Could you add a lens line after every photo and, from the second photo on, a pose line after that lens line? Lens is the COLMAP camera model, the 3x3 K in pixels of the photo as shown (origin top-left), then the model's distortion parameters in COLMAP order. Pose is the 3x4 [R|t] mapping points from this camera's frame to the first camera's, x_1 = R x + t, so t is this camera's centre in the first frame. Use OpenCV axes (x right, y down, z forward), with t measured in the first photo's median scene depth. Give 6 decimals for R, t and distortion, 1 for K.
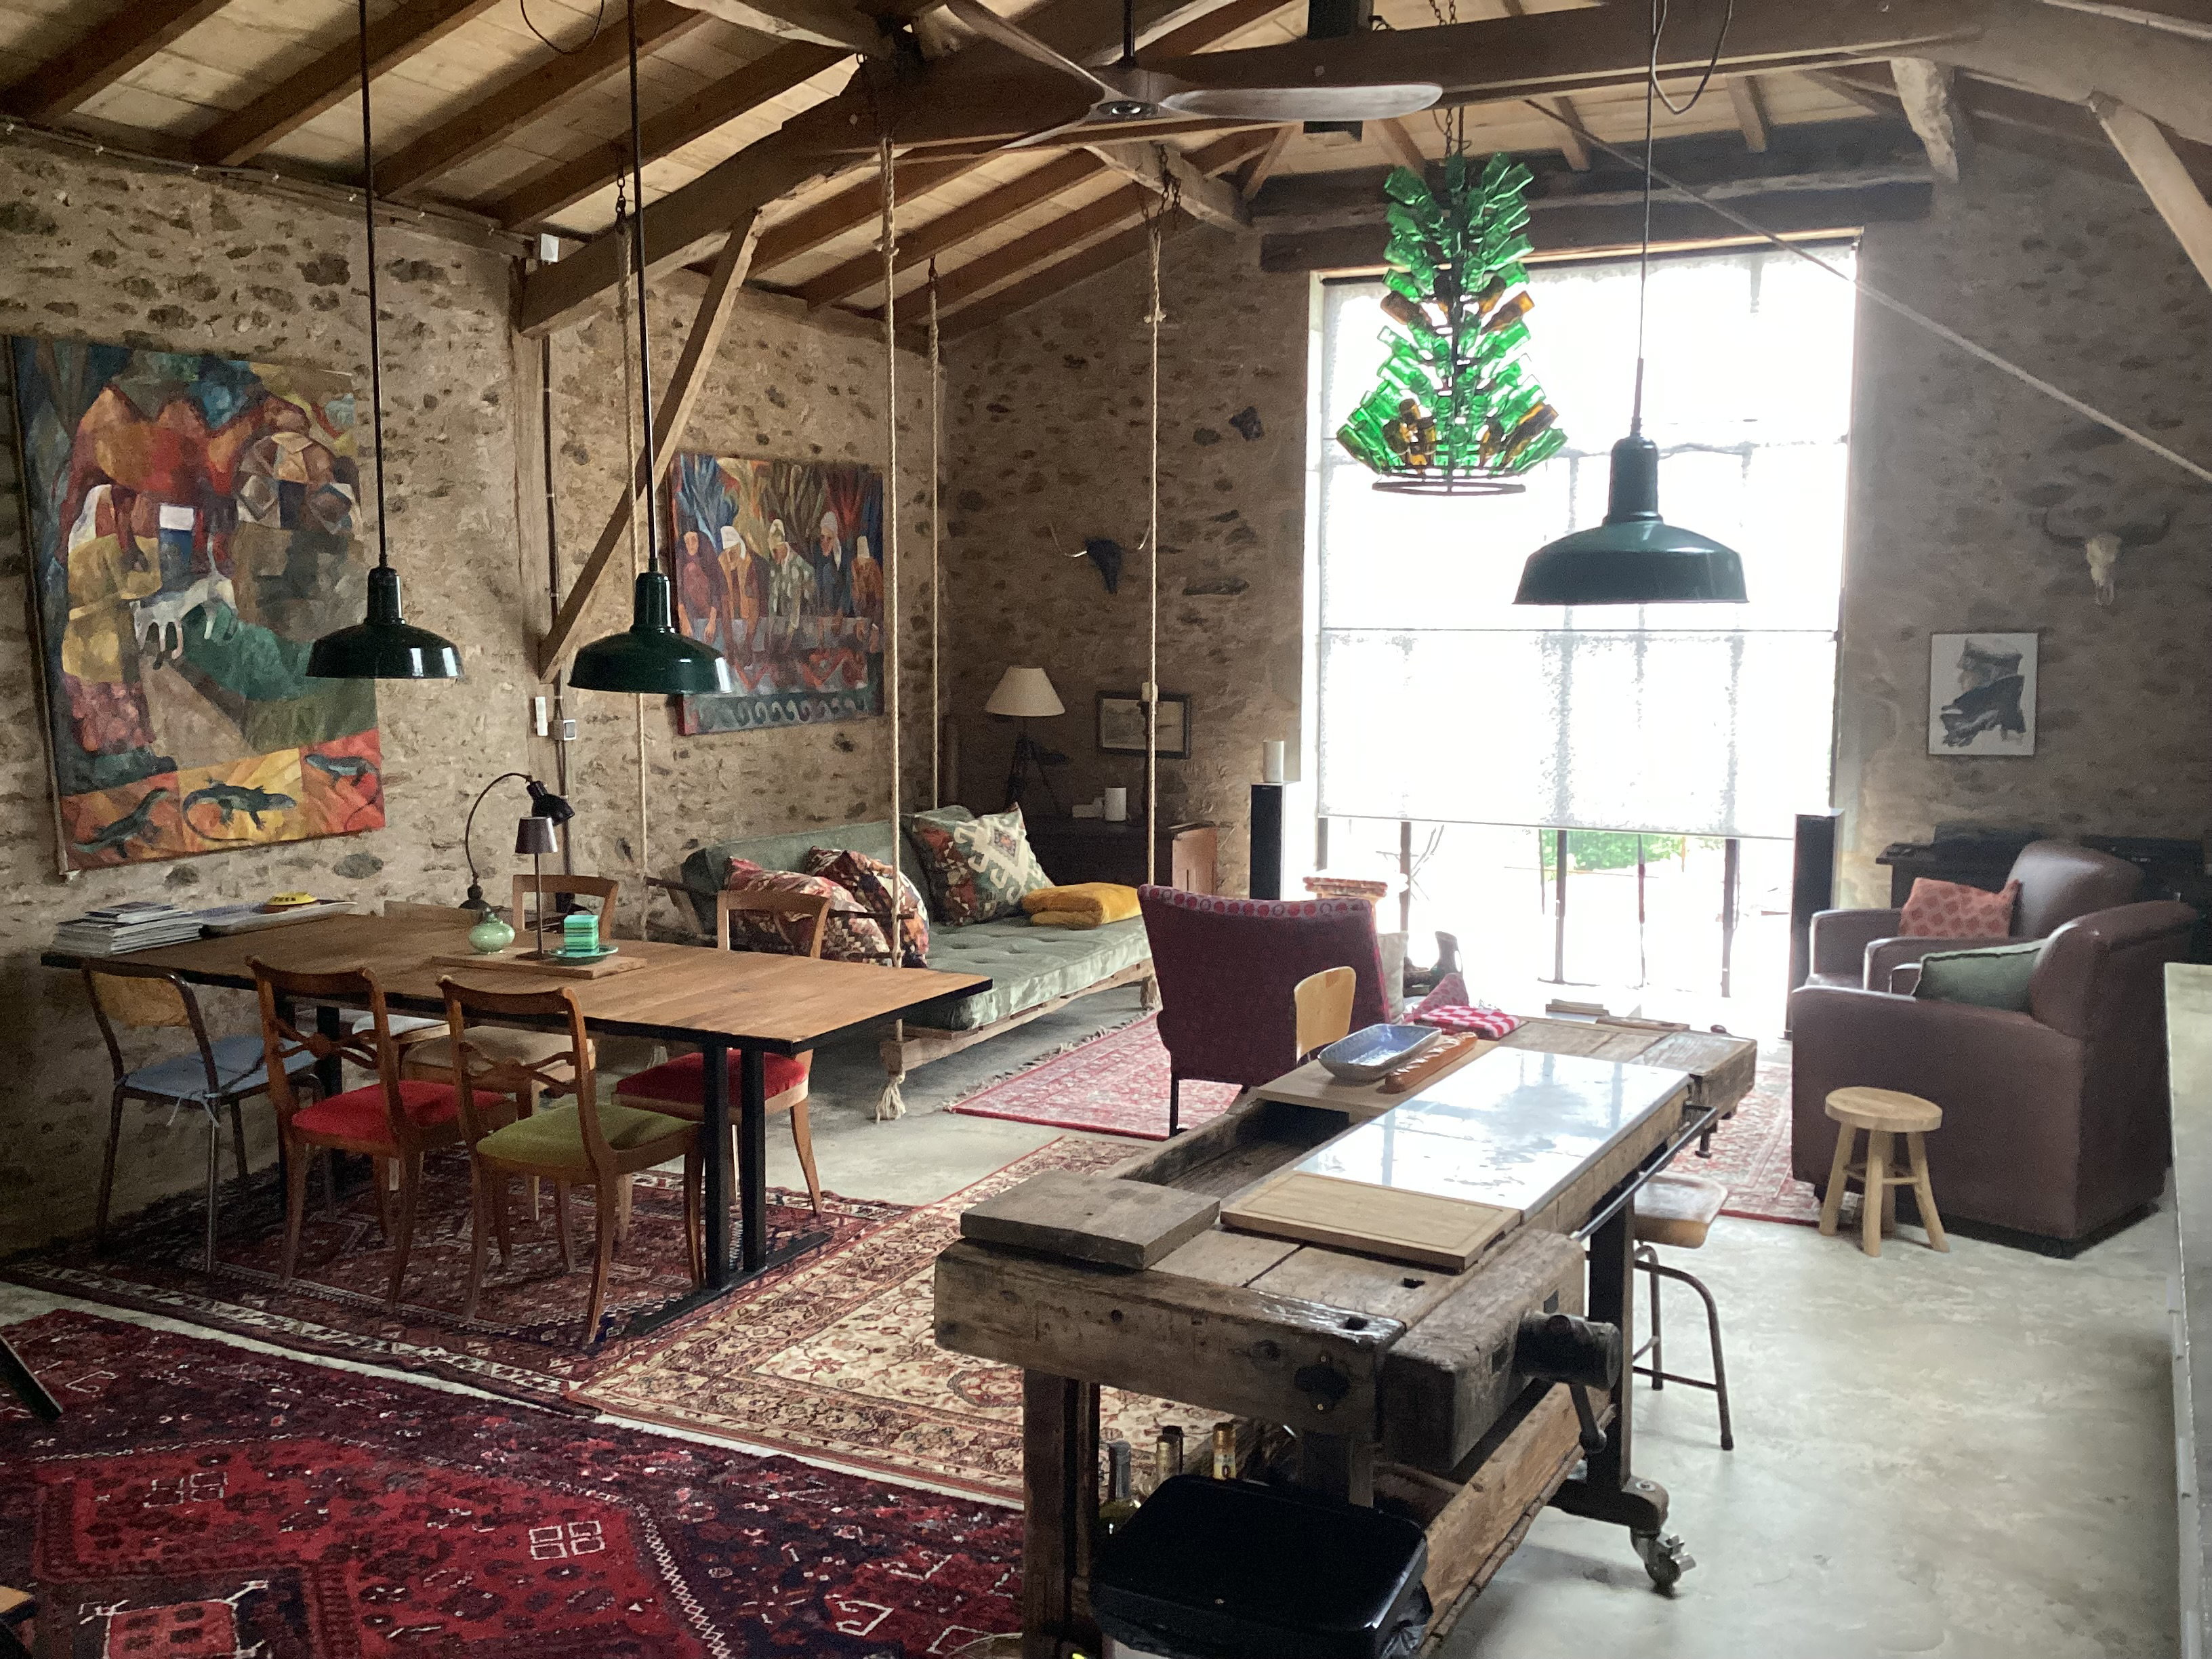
lens RADIAL K [[1981.3, 0, 1123.8], [0, 1981.3, 813.1], [0, 0, 1]] dist [0.079767, -0.133808]
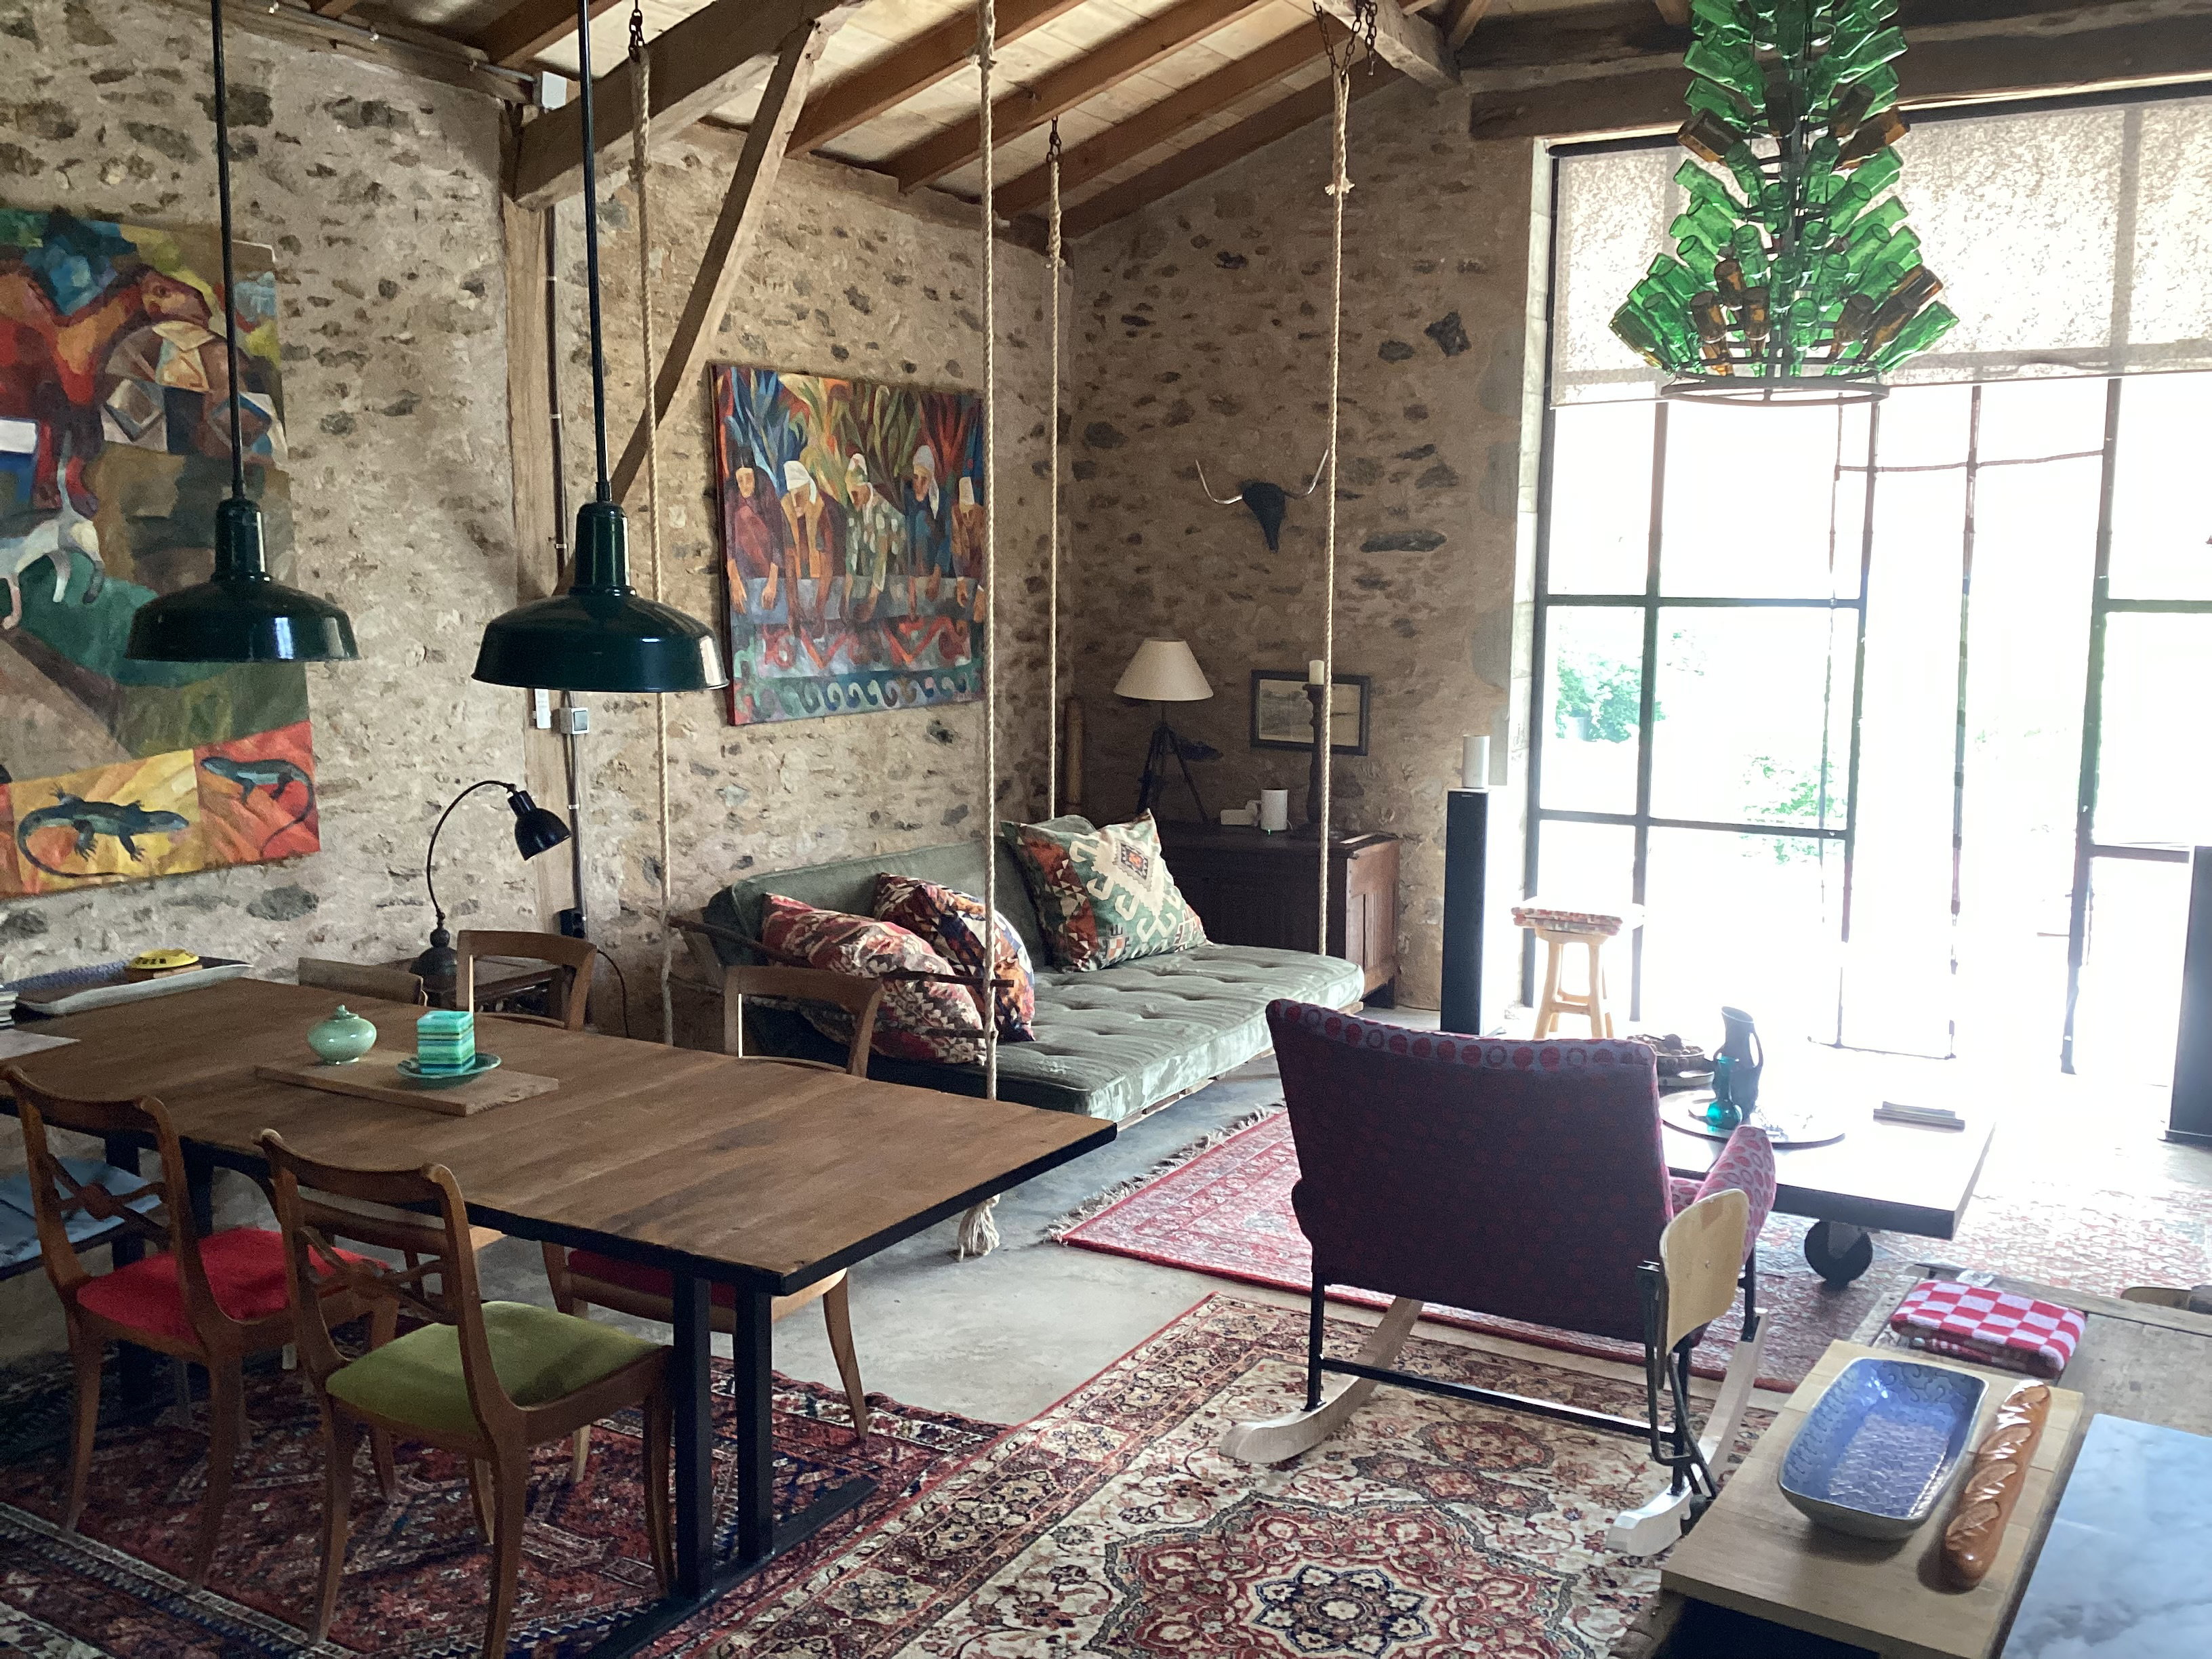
lens RADIAL K [[2015.4, 0, 1106.0], [0, 2015.4, 829.5], [0, 0, 1]] dist [0.067523, -0.135192]
pose [[0.997128, 0.013304, -0.074560, -0.015540], [-0.011499, 0.999632, 0.024583, -0.022883], [0.074860, -0.023655, 0.996913, 0.247157]]
